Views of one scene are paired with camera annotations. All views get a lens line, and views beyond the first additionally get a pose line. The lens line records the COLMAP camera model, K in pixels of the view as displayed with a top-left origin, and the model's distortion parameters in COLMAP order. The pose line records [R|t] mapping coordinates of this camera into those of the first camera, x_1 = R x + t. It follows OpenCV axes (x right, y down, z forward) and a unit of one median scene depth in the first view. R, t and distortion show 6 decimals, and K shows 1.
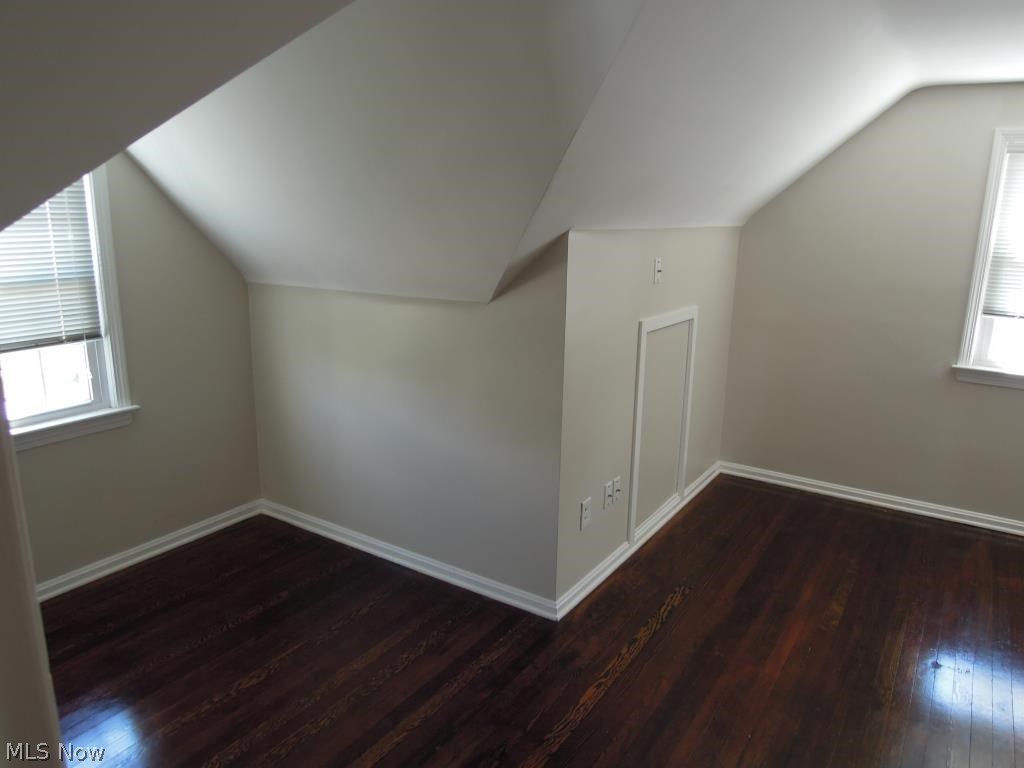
lens RADIAL K [[729.1, 0, 516.4], [0, 729.1, 384.9], [0, 0, 1]] dist [-0.025894, 0.003839]
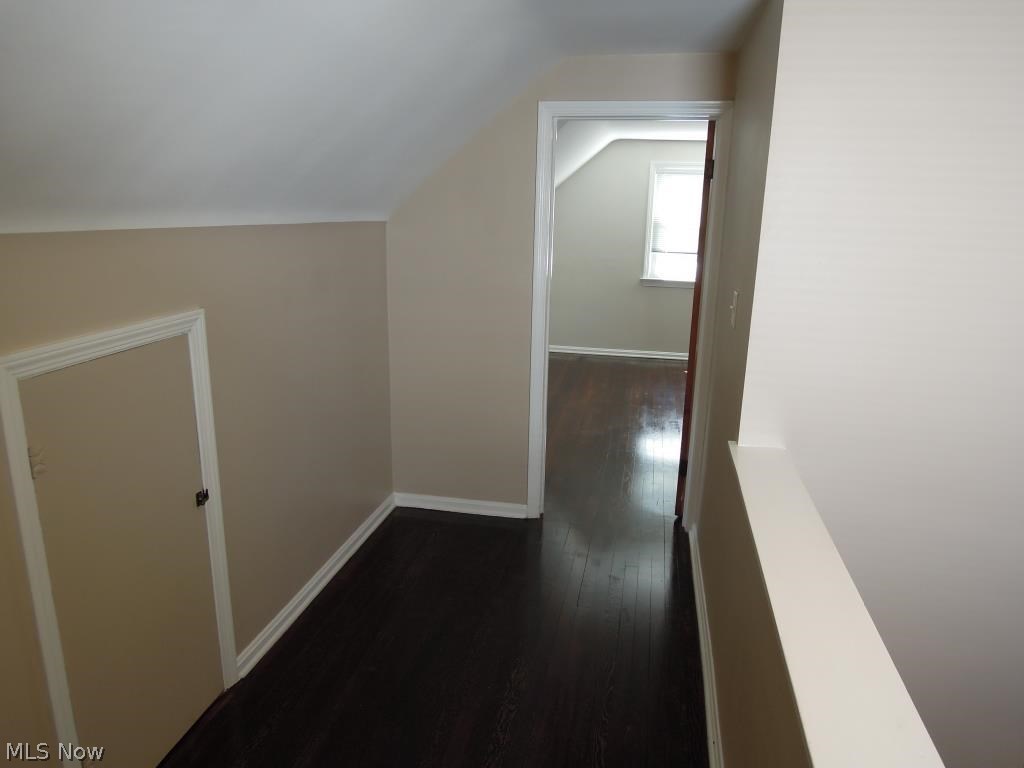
lens RADIAL K [[729.1, 0, 516.4], [0, 729.1, 384.9], [0, 0, 1]] dist [-0.025894, 0.003839]
pose [[0.924816, -0.091728, 0.369190, -0.507712], [0.083317, 0.995771, 0.038700, 0.167072], [-0.371179, -0.005031, 0.928548, -0.779945]]
